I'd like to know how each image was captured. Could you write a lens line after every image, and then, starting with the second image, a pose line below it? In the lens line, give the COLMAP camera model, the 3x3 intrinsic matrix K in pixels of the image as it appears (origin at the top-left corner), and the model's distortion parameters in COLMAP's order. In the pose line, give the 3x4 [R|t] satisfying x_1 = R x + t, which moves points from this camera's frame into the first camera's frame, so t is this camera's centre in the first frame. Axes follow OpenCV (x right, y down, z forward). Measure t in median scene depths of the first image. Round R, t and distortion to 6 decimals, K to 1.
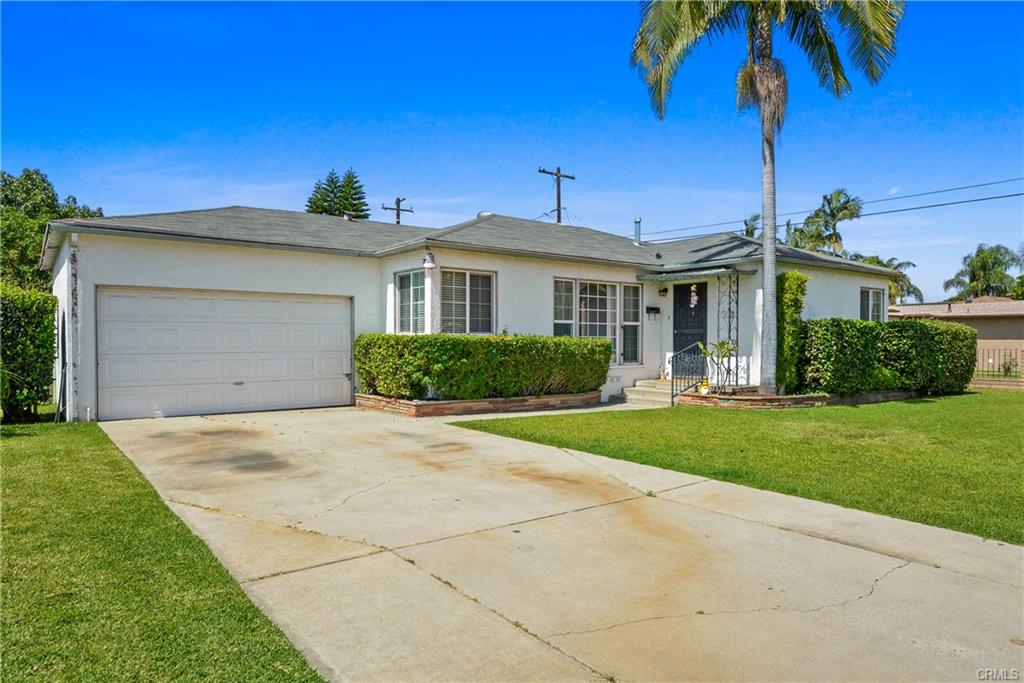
lens RADIAL K [[649.6, 0, 514.5], [0, 649.6, 339.2], [0, 0, 1]] dist [-0.012857, -0.002261]
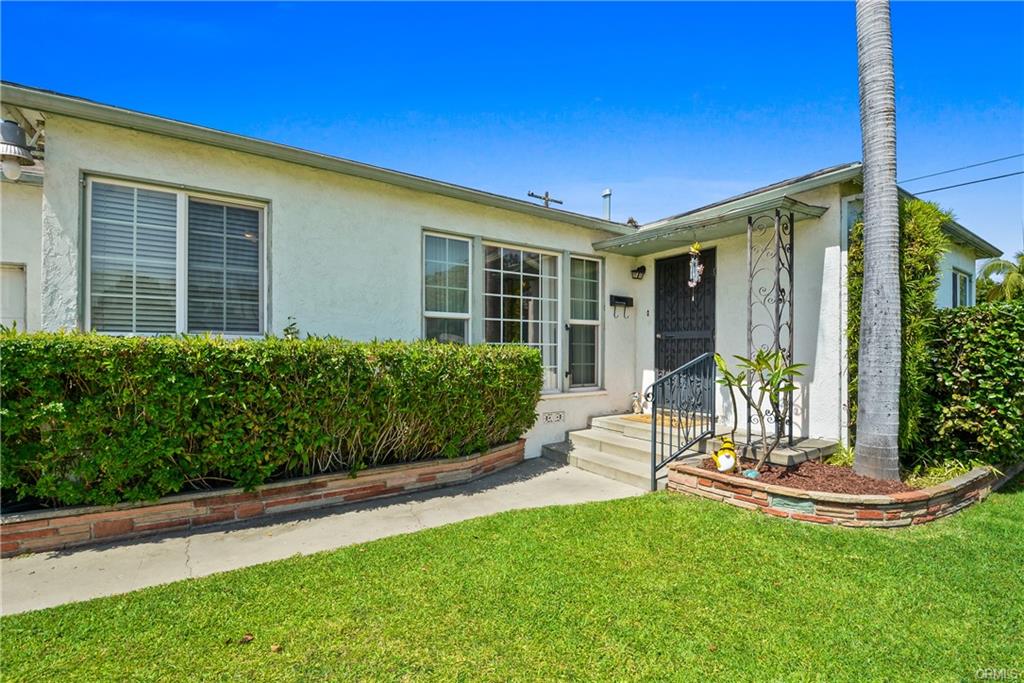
lens RADIAL K [[449.0, 0, 519.9], [0, 449.0, 350.1], [0, 0, 1]] dist [-0.002709, -0.008504]
pose [[0.998837, 0.000947, -0.048202, 0.148265], [-0.000948, 1.000000, -0.000001, 0.001847], [0.048202, 0.000047, 0.998838, 0.613995]]
